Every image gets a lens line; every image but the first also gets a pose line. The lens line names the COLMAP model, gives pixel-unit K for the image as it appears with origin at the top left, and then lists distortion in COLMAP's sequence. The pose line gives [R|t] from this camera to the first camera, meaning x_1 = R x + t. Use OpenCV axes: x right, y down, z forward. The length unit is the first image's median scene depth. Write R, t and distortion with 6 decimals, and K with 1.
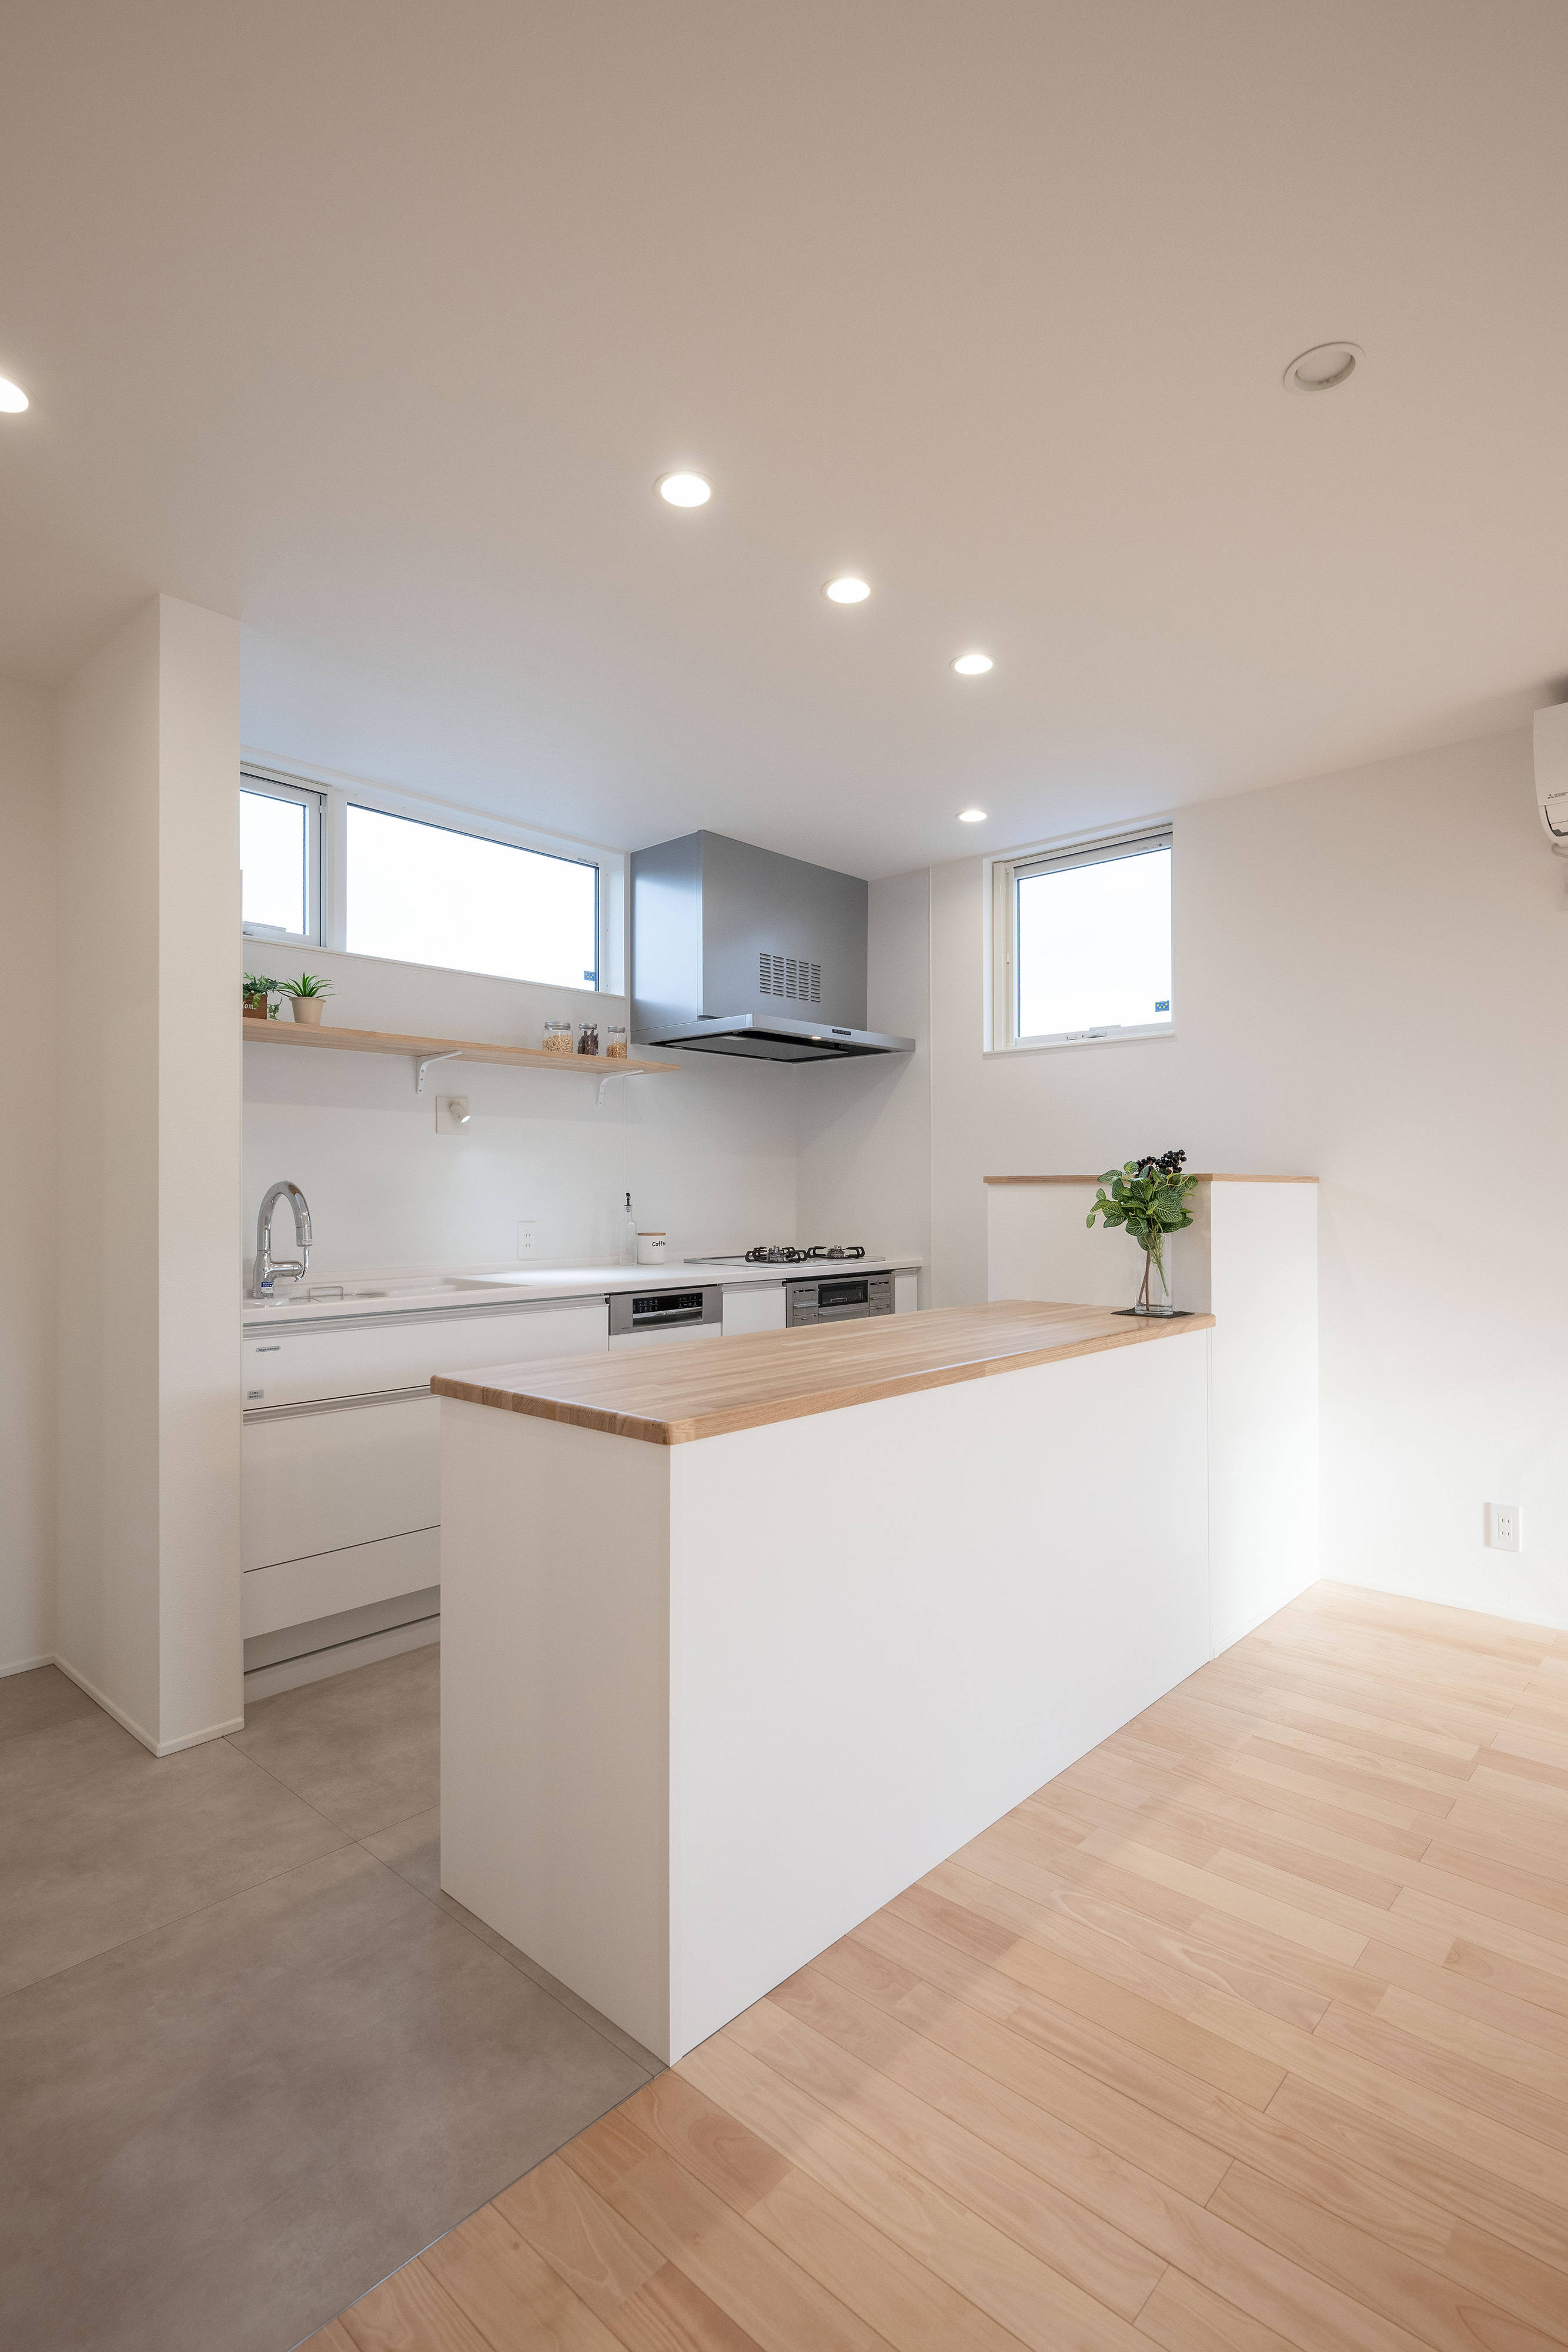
lens RADIAL K [[1152.6, 0, 795.7], [0, 1152.6, 1192.1], [0, 0, 1]] dist [0.001972, -0.000353]
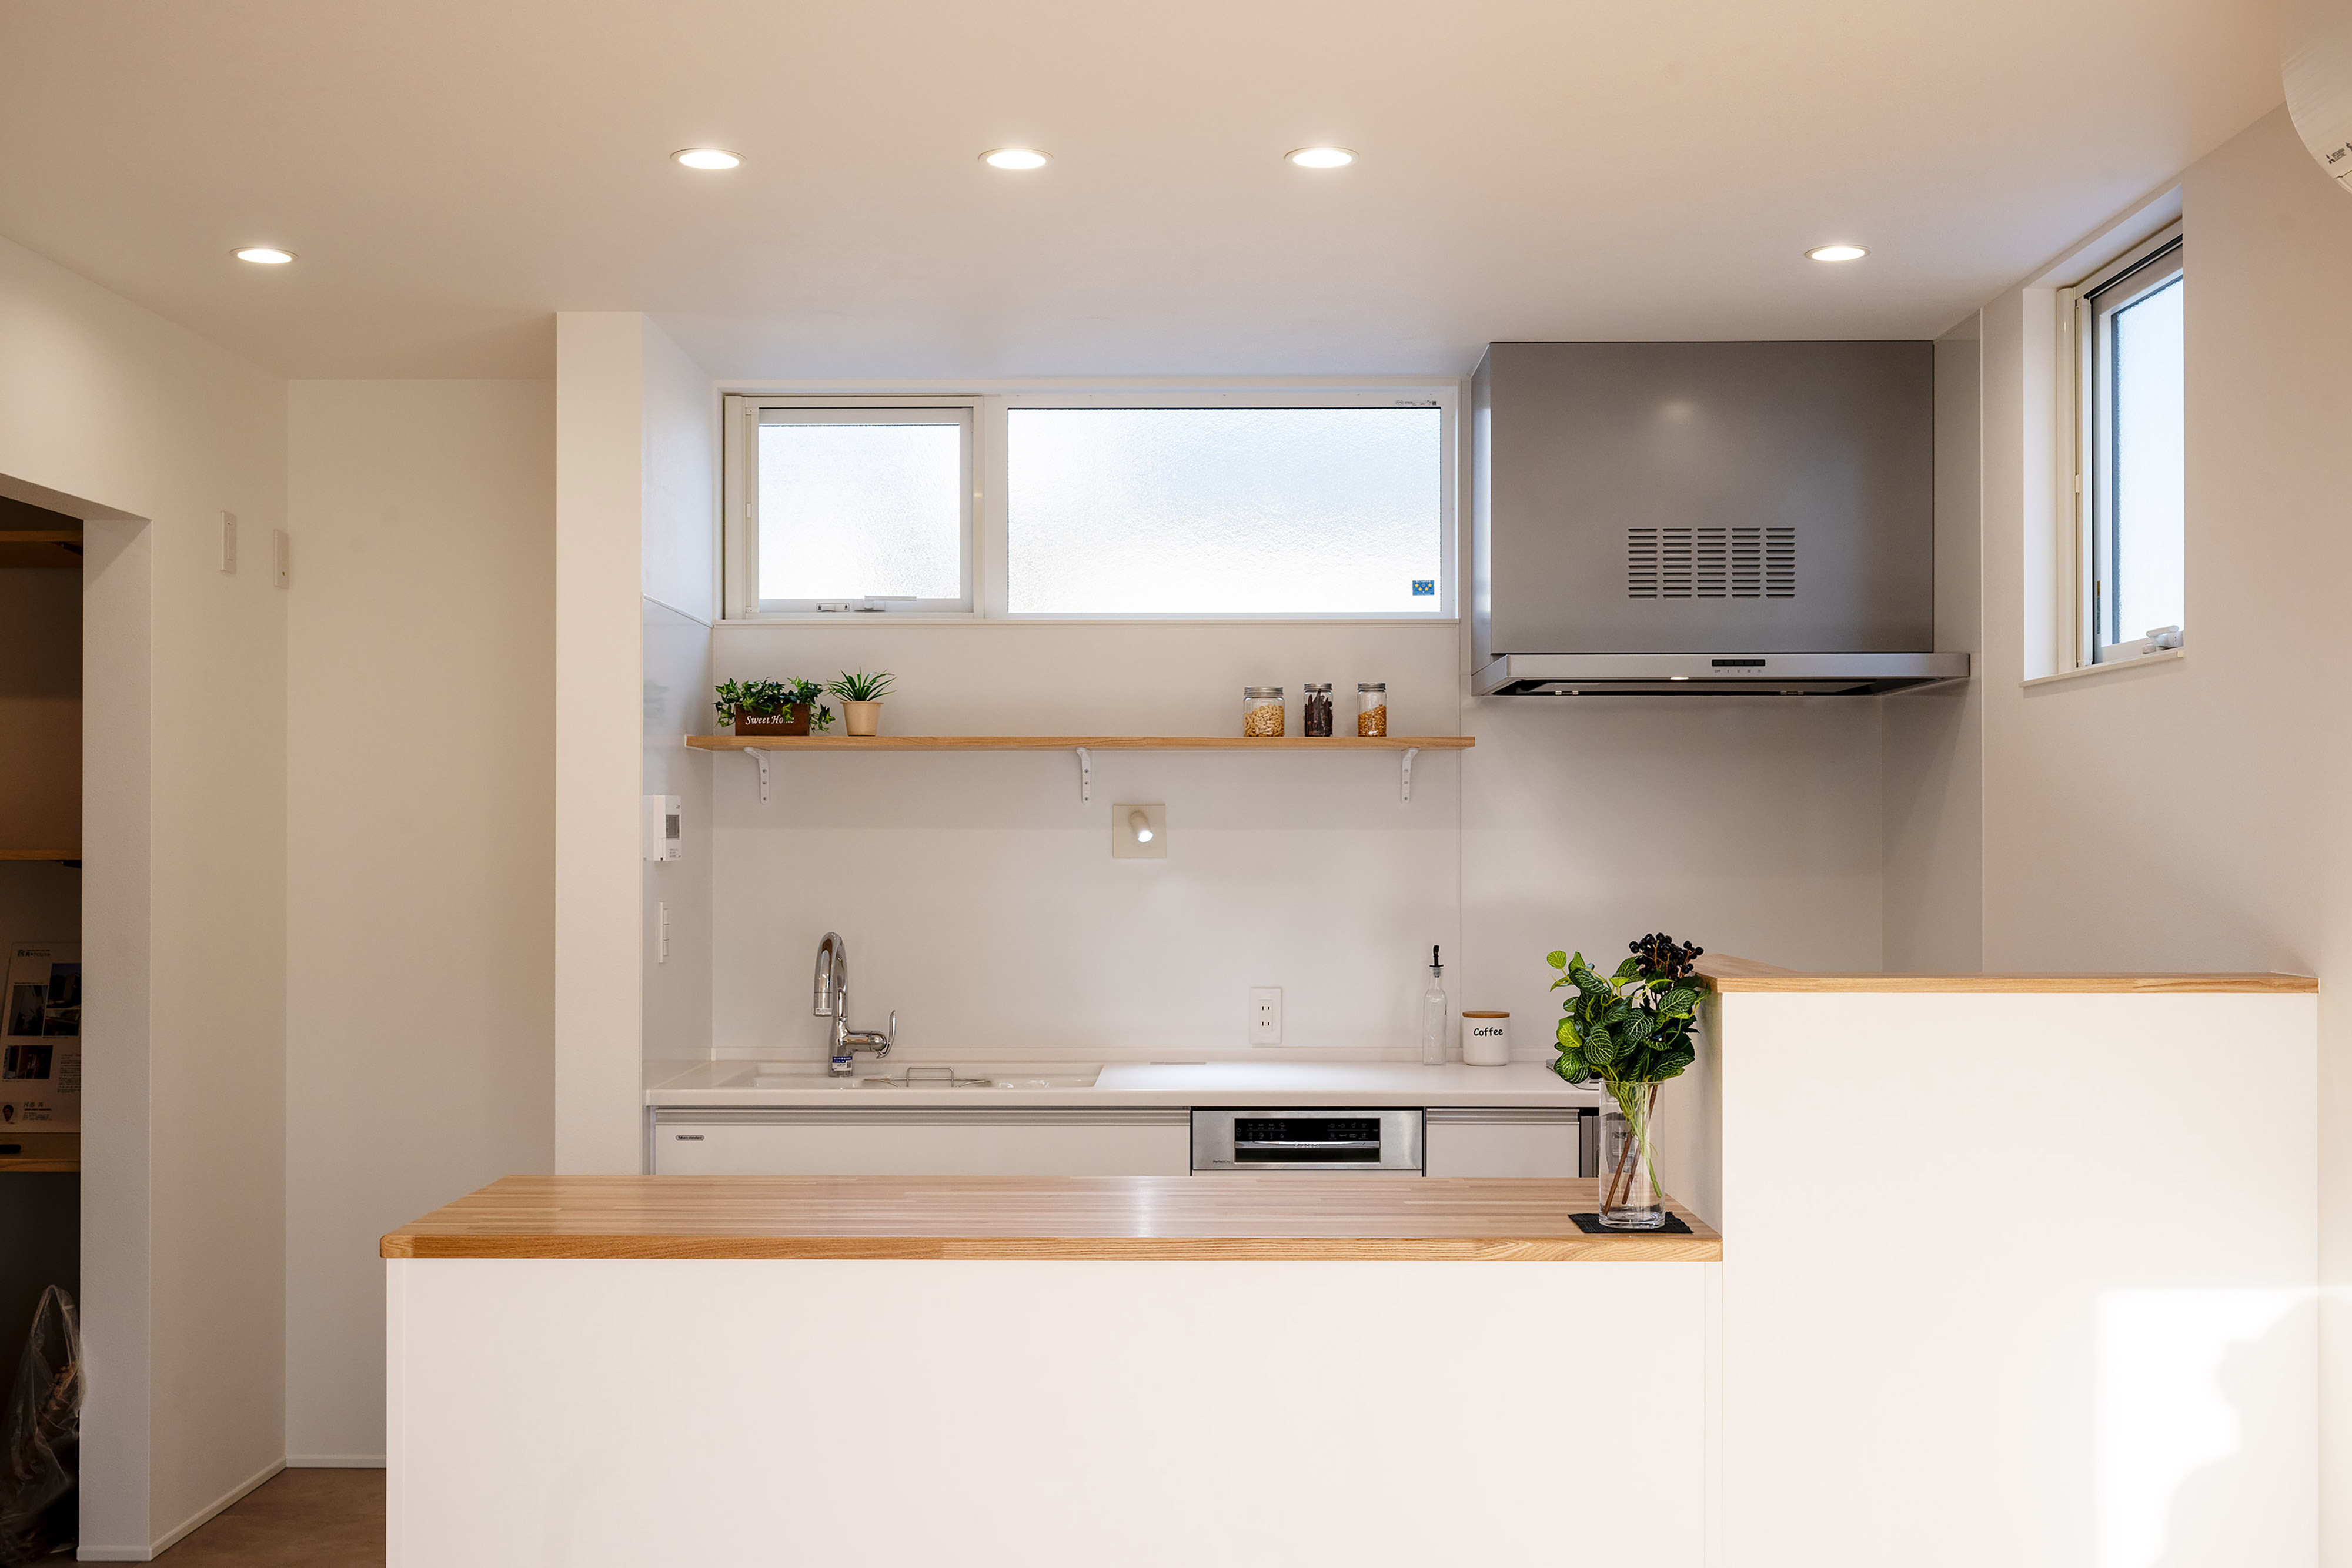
lens RADIAL K [[2506.5, 0, 1177.1], [0, 2506.5, 783.2], [0, 0, 1]] dist [0.000879, 0.000000]
pose [[0.660314, -0.013984, -0.750859, 0.838251], [-0.001496, 0.999800, -0.019935, -0.064468], [0.750988, 0.014287, 0.660161, 0.025421]]
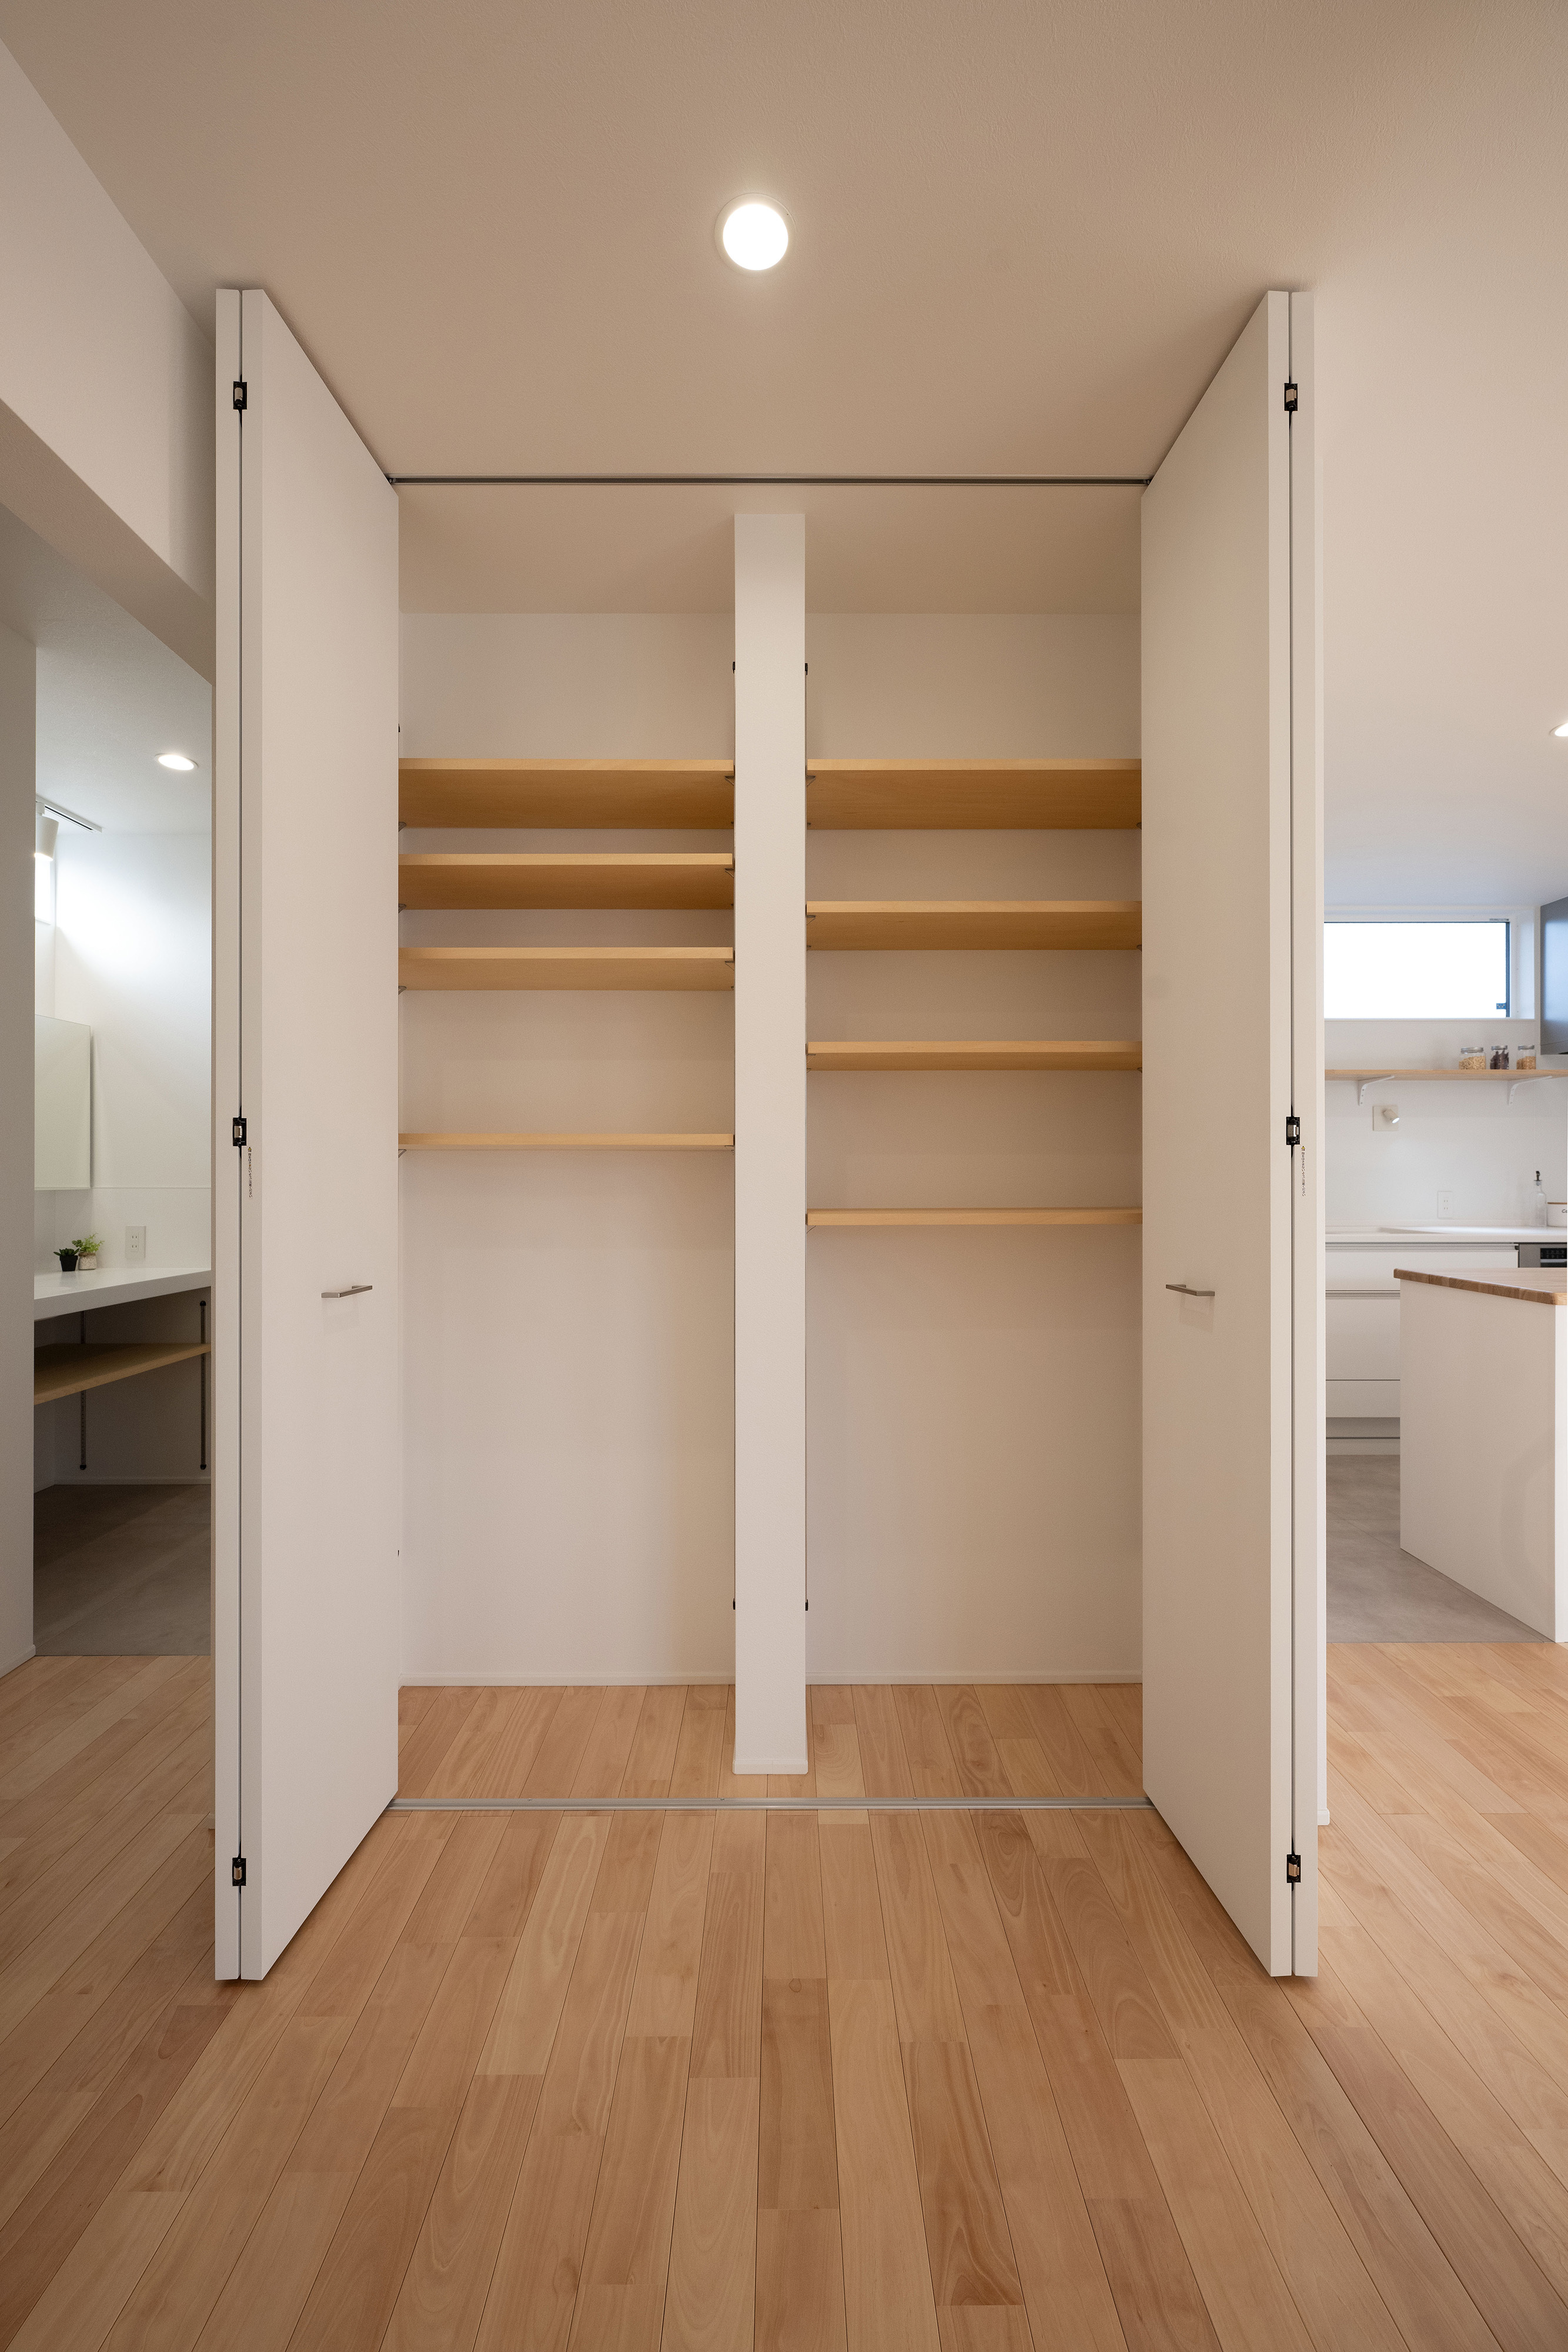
lens RADIAL K [[950.6, 0, 769.2], [0, 950.6, 1183.2], [0, 0, 1]] dist [-0.001515, 0.000066]
pose [[0.672605, 0.002427, -0.739998, 0.070105], [0.004202, 0.999966, 0.007098, 0.003924], [0.739990, -0.007884, 0.672572, -0.394511]]
